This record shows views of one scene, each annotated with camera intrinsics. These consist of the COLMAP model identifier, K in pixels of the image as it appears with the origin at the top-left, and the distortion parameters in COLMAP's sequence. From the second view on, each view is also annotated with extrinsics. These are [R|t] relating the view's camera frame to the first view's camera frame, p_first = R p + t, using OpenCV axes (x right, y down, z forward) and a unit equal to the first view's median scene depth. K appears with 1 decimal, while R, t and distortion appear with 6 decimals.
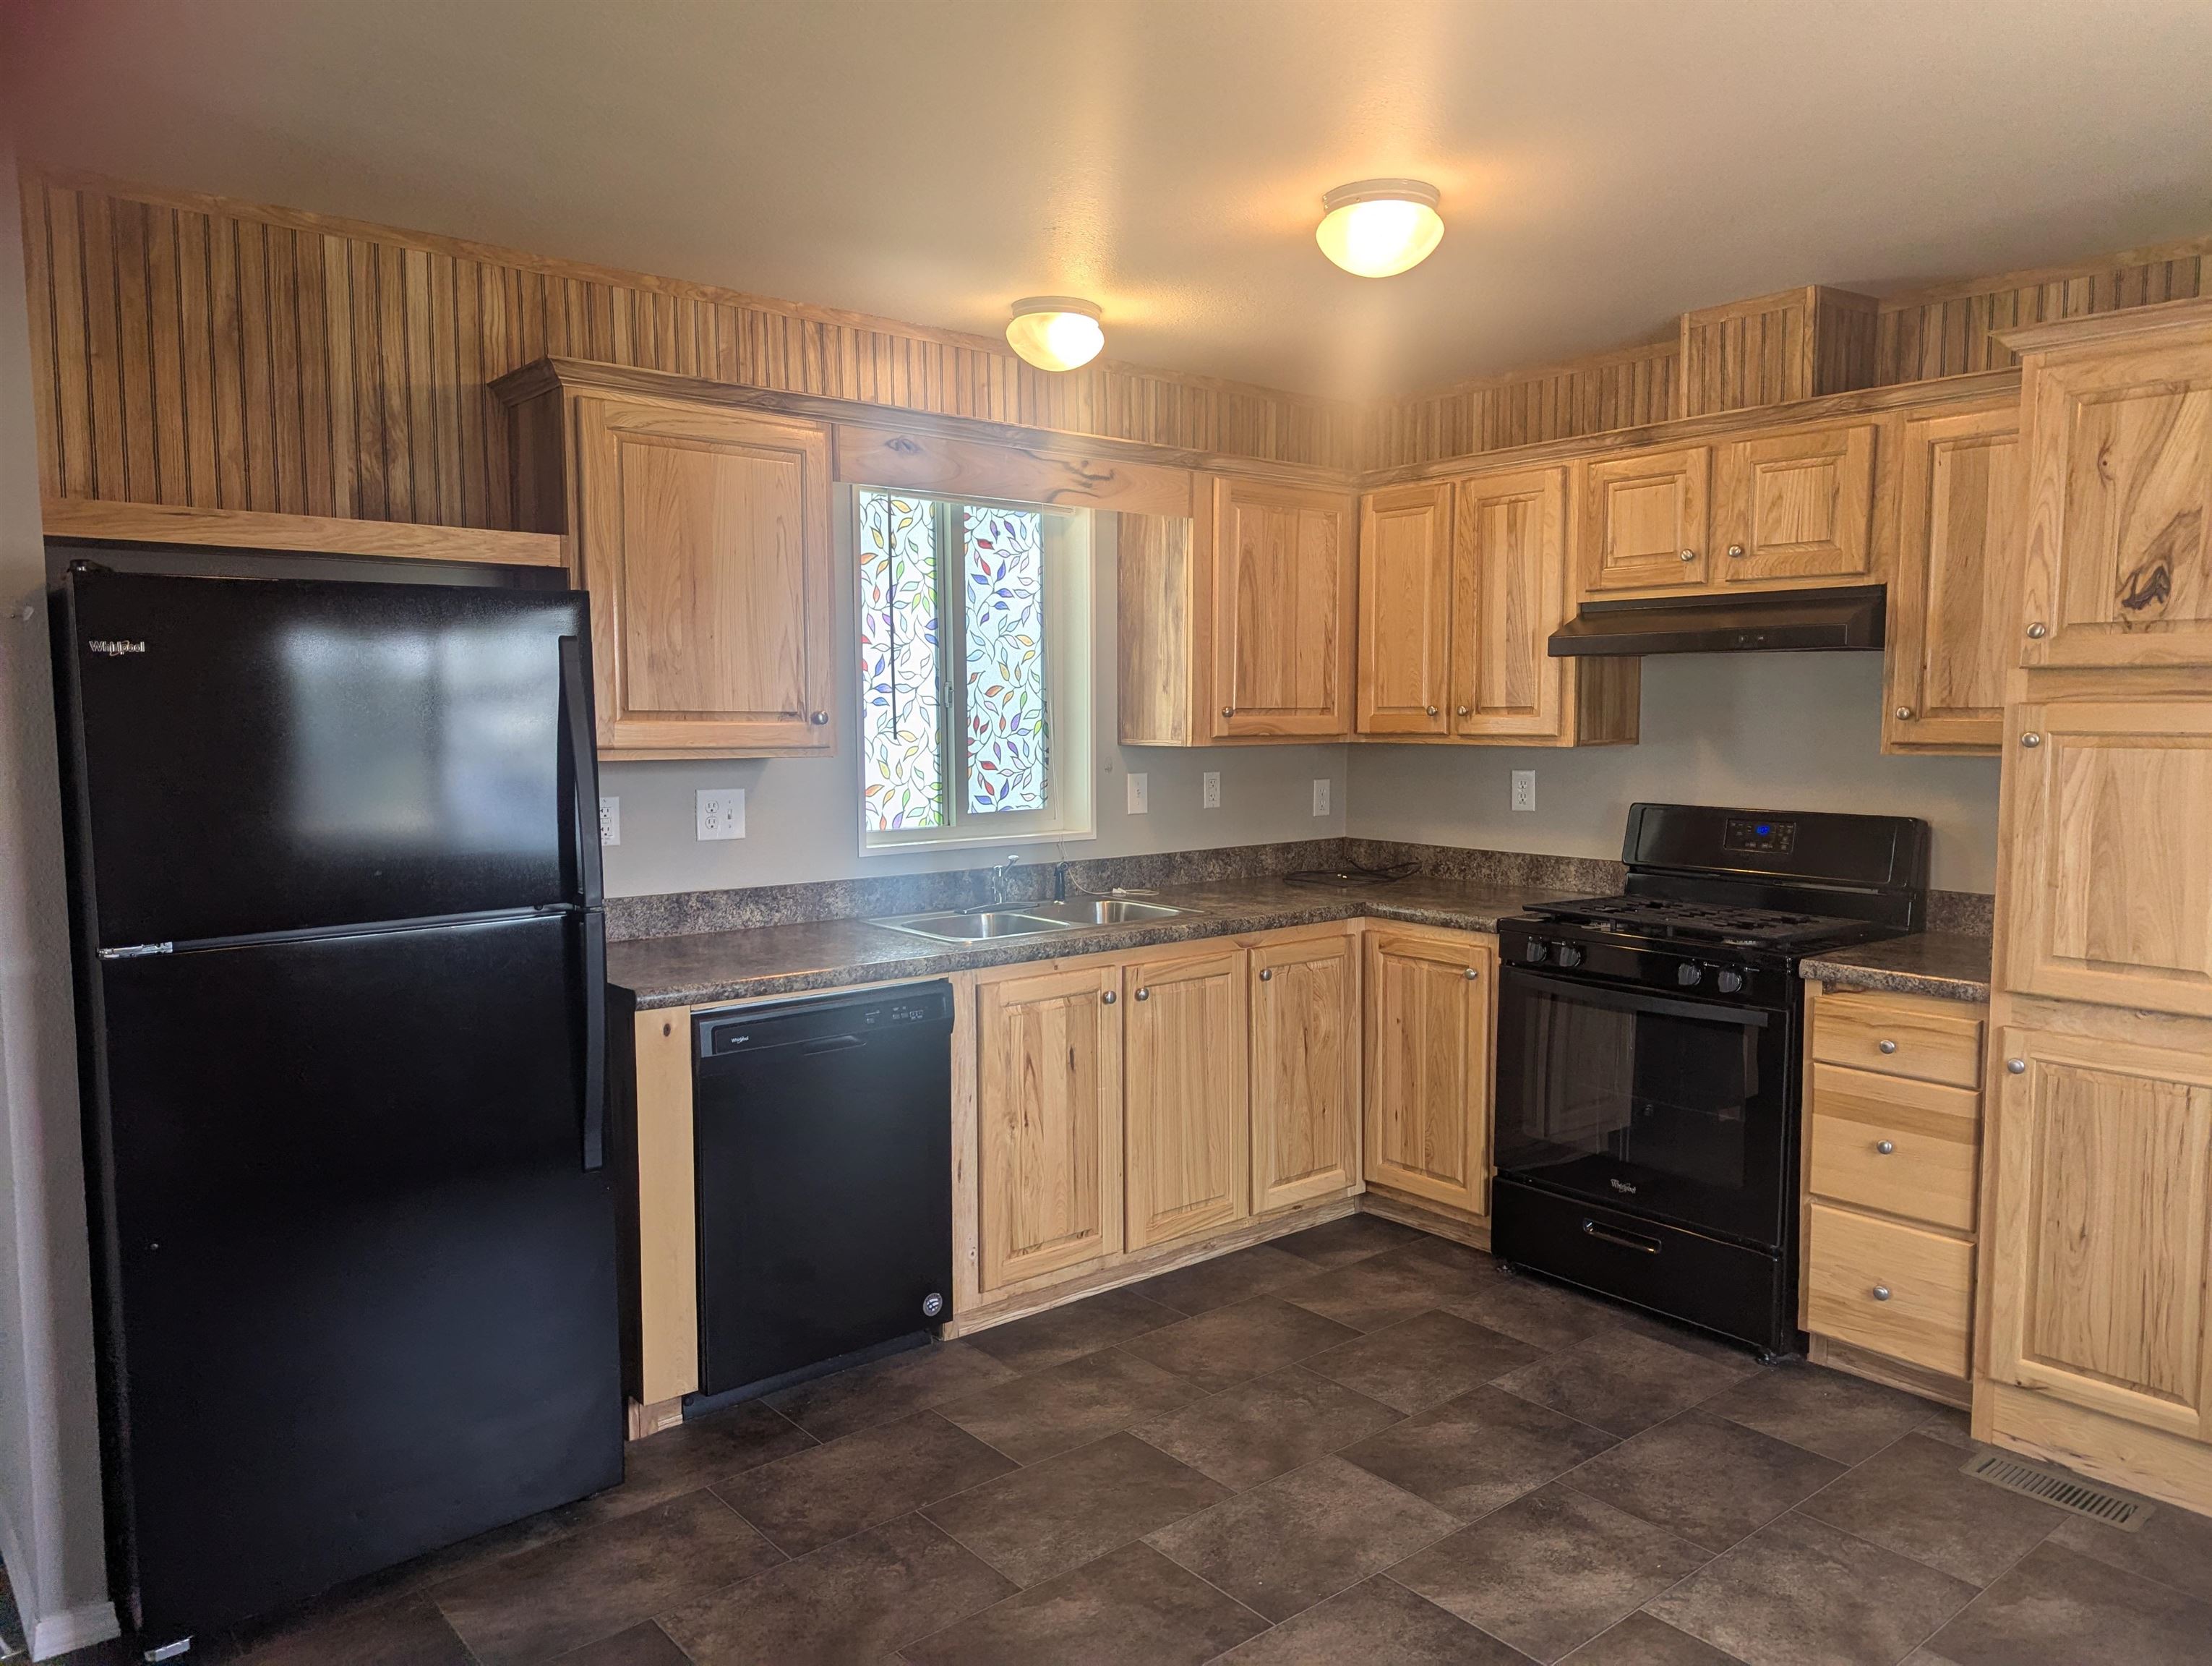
lens RADIAL K [[1583.4, 0, 1088.0], [0, 1583.4, 845.4], [0, 0, 1]] dist [0.077073, -0.078510]
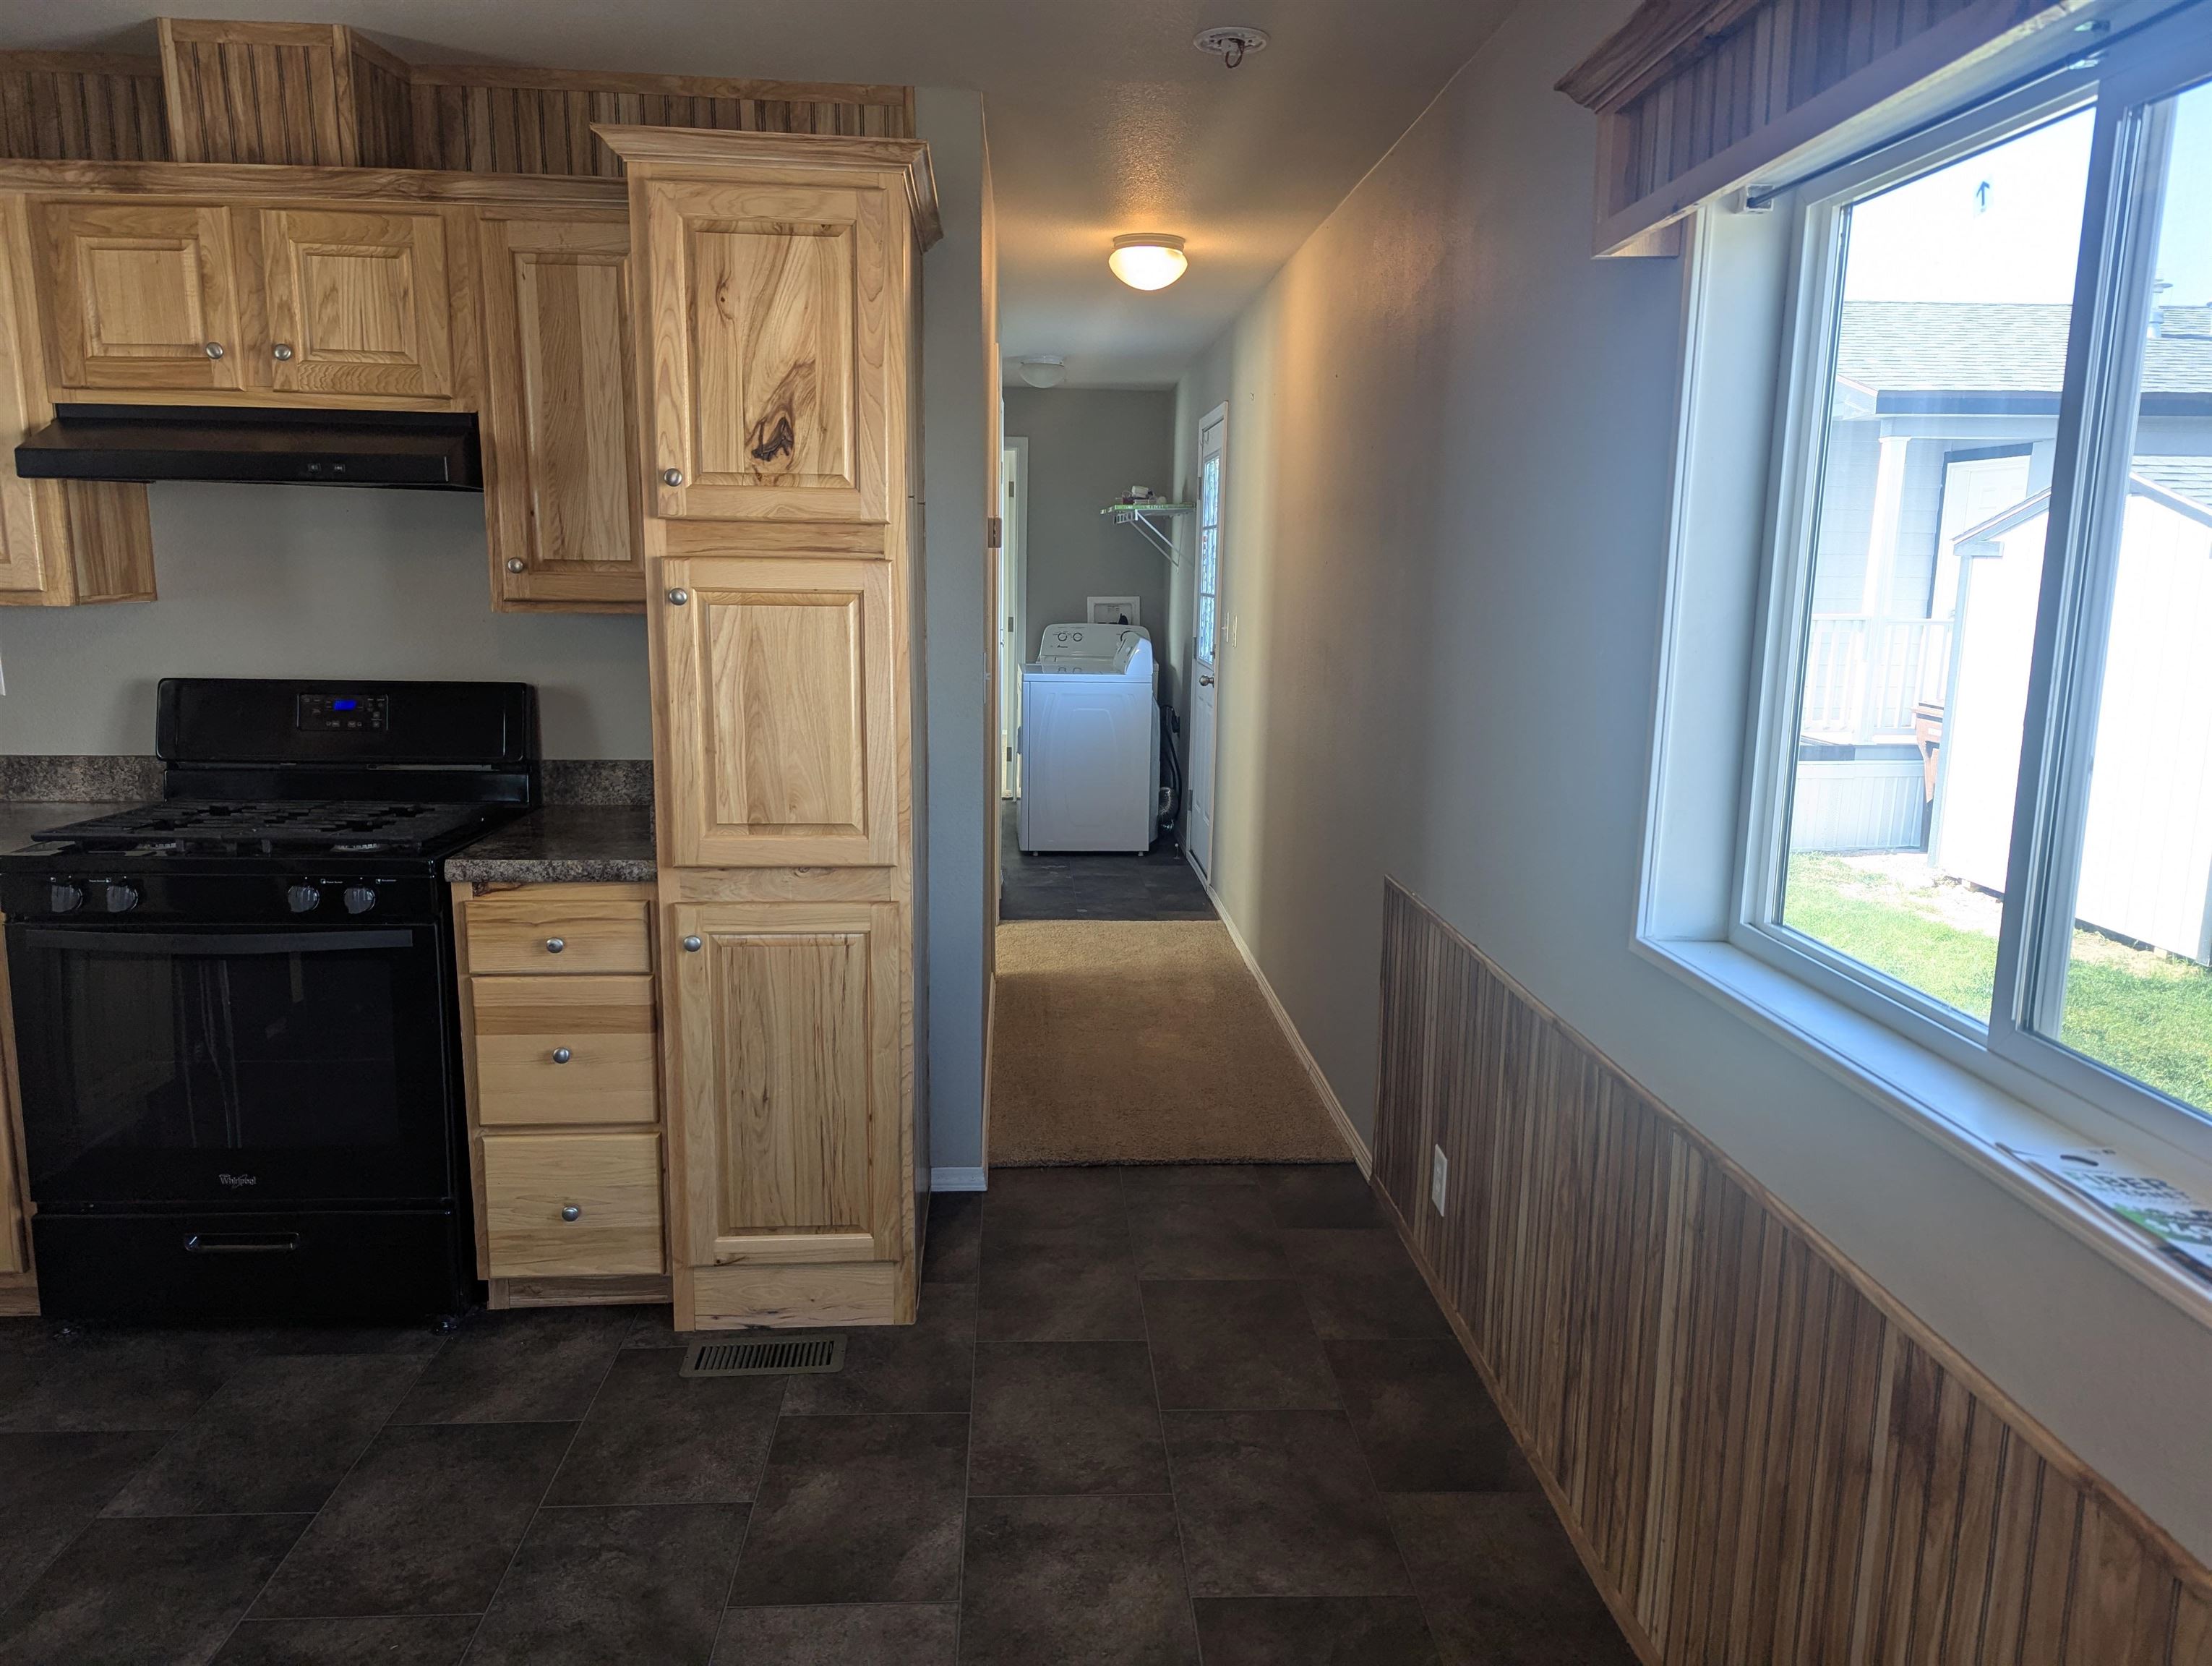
lens RADIAL K [[1569.8, 0, 1111.0], [0, 1569.8, 829.2], [0, 0, 1]] dist [0.065857, -0.057253]
pose [[0.587045, -0.128694, 0.799260, -0.012815], [0.059075, 0.991461, 0.116252, -0.020947], [-0.807396, -0.021029, 0.589635, 0.225075]]
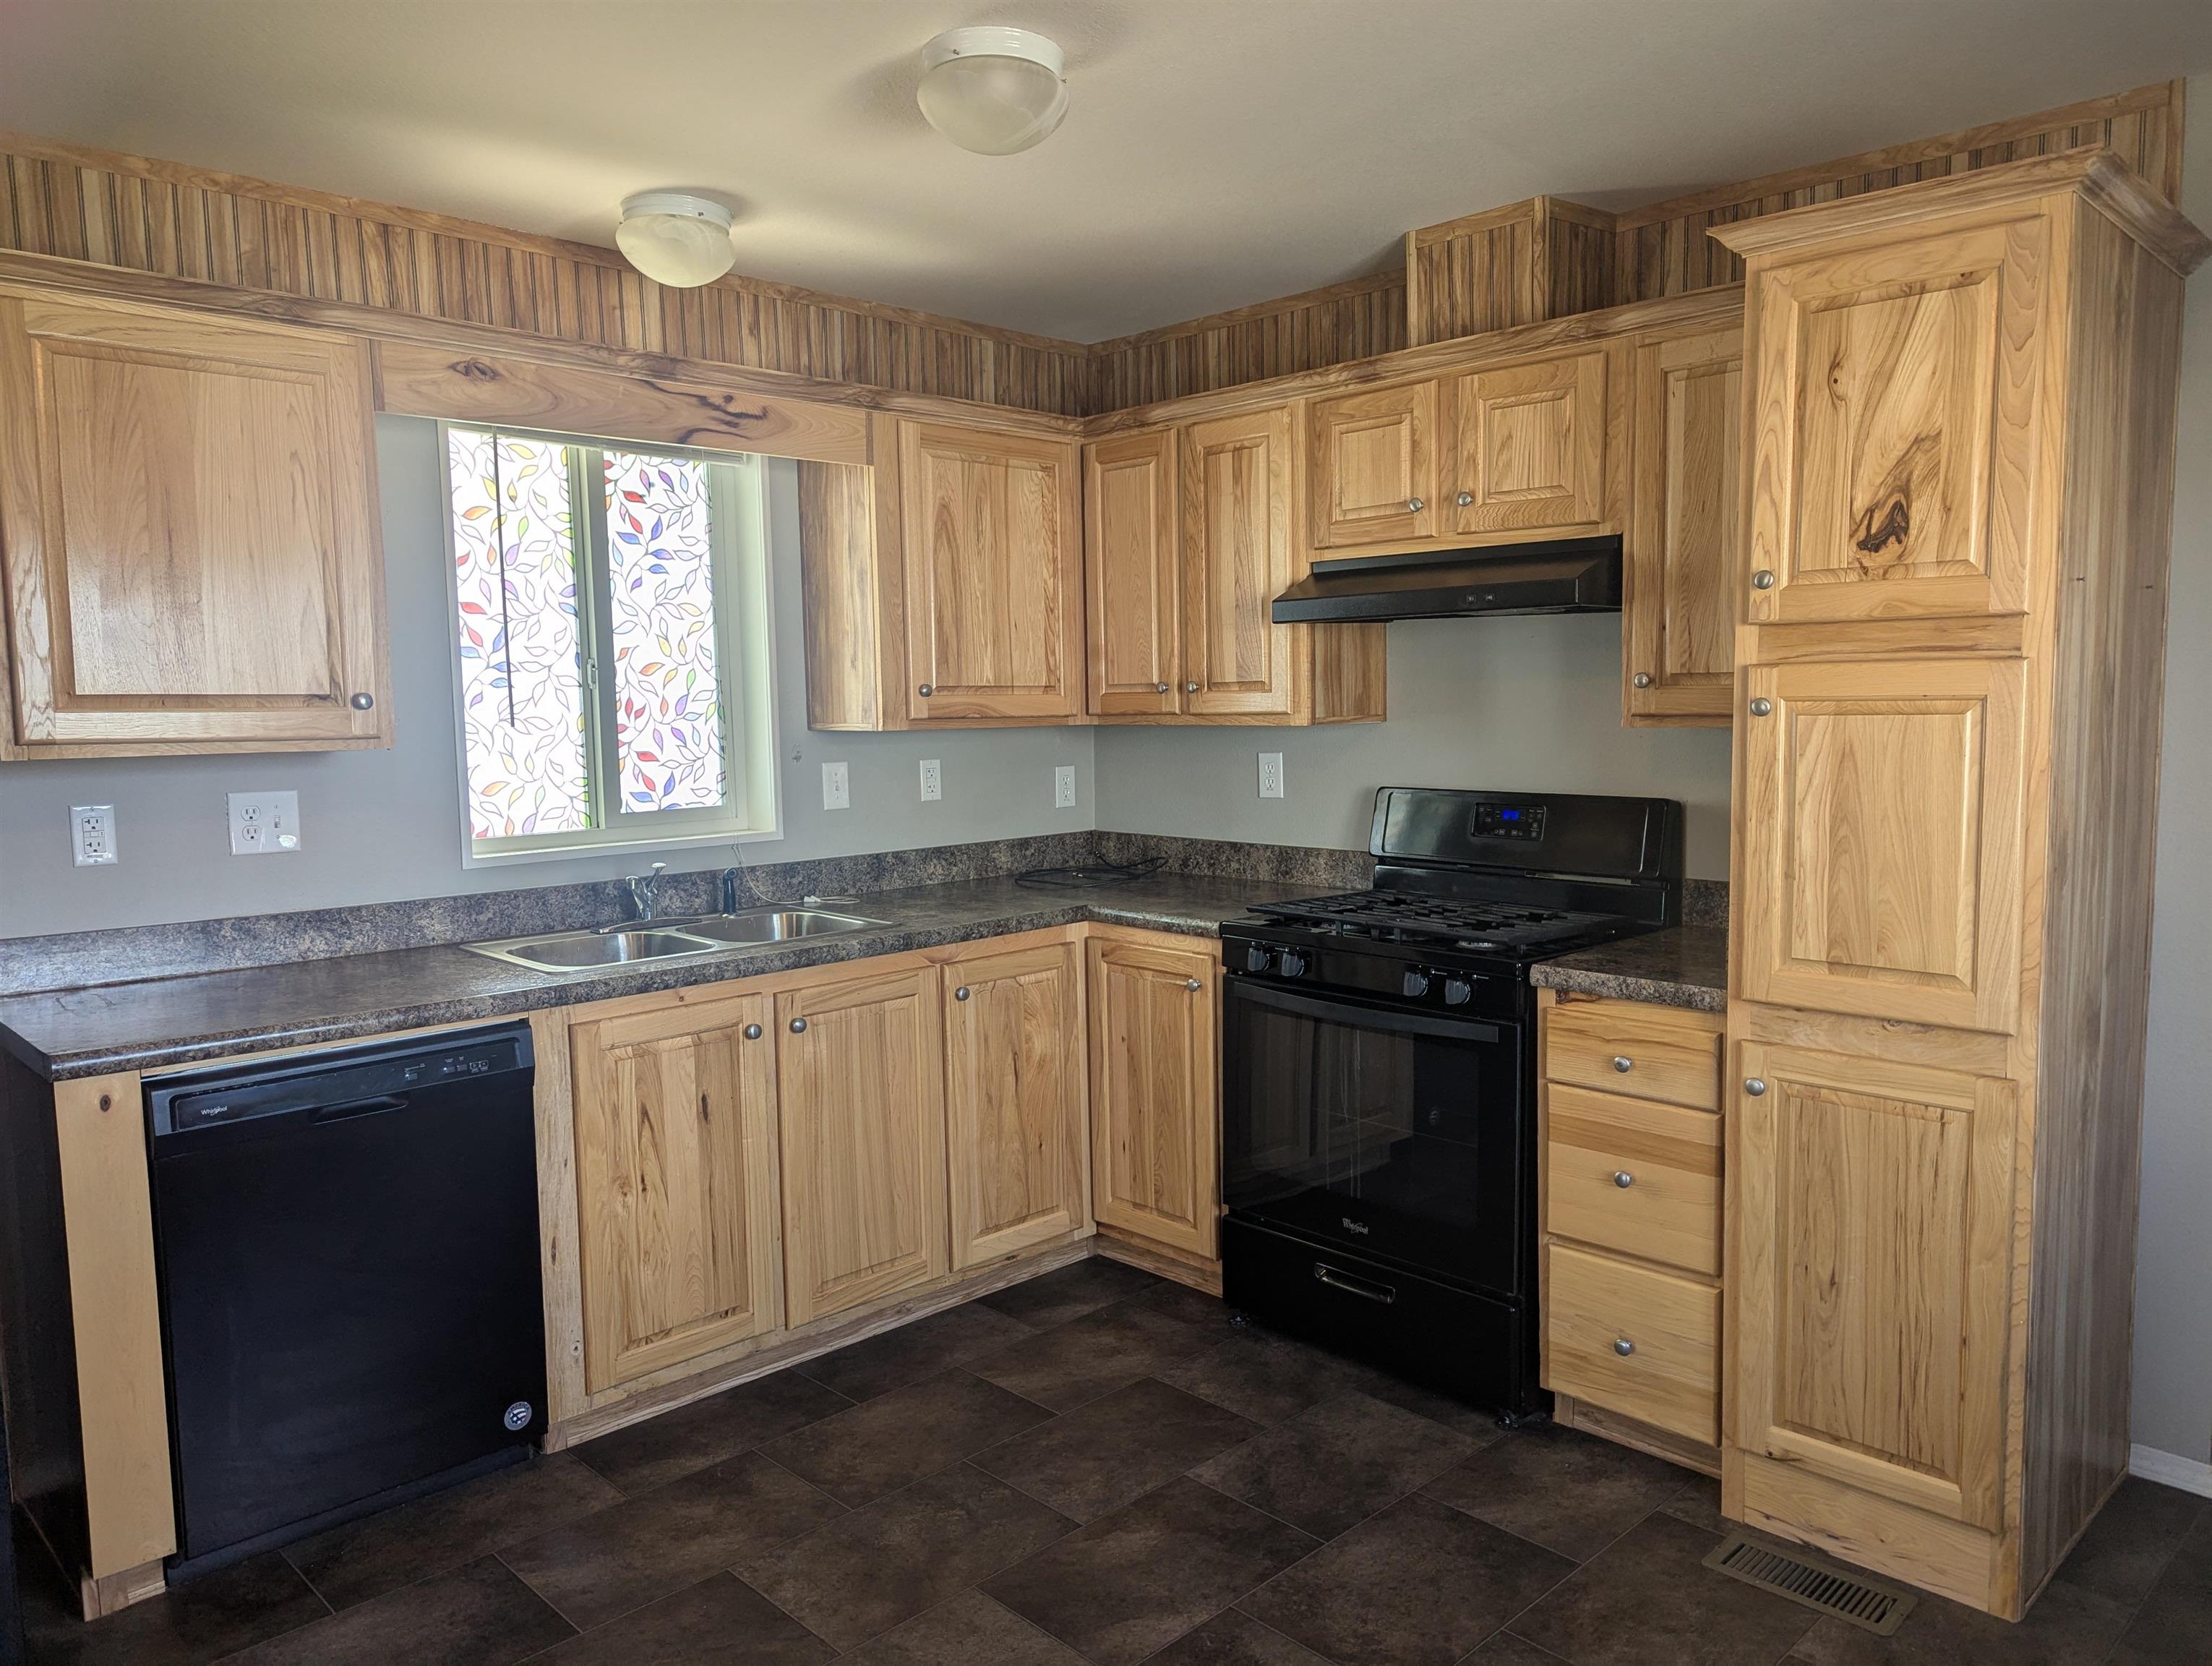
lens RADIAL K [[1568.8, 0, 1123.2], [0, 1568.8, 838.1], [0, 0, 1]] dist [0.065514, -0.060645]
pose [[0.996477, -0.021590, 0.081037, 0.154369], [0.021263, 0.999762, 0.004889, -0.006456], [-0.081123, -0.003149, 0.996699, 0.163273]]
